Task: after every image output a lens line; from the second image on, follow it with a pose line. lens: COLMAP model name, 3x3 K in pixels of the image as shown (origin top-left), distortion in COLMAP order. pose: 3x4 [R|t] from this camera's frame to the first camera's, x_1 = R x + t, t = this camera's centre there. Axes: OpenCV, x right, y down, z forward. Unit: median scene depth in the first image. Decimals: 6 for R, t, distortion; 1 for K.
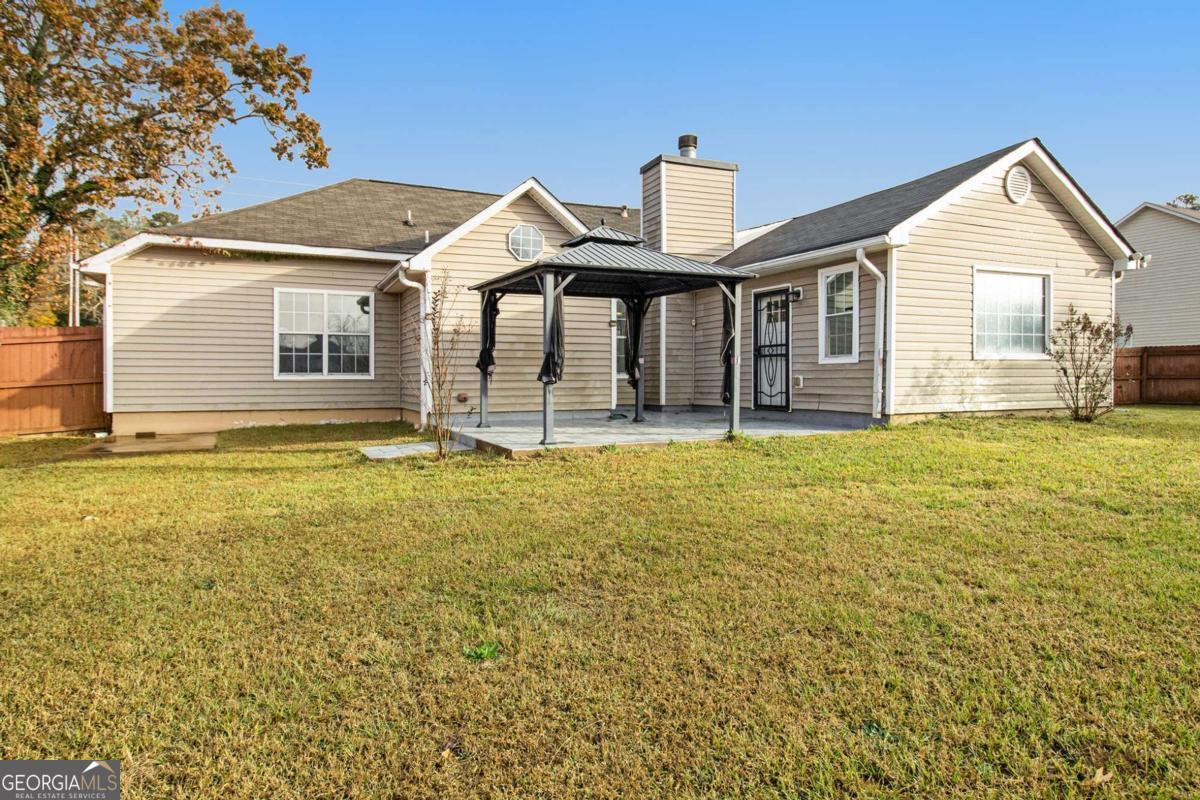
lens RADIAL K [[690.4, 0, 600.8], [0, 690.4, 396.3], [0, 0, 1]] dist [0.004130, 0.000014]
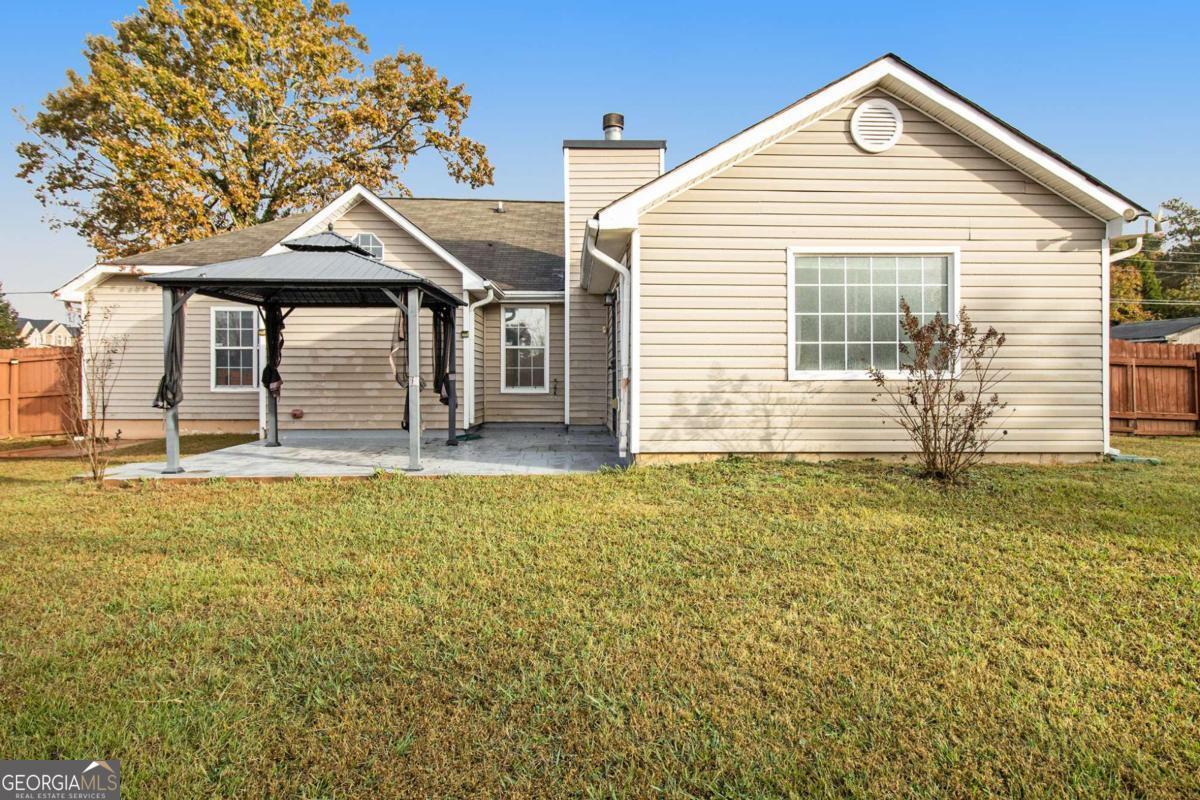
lens RADIAL K [[690.4, 0, 600.8], [0, 690.4, 396.3], [0, 0, 1]] dist [0.004130, 0.000014]
pose [[0.931198, 0.013798, -0.364252, 0.541391], [-0.014415, 0.999896, 0.001025, -0.029618], [0.364228, 0.004296, 0.931300, 0.233221]]
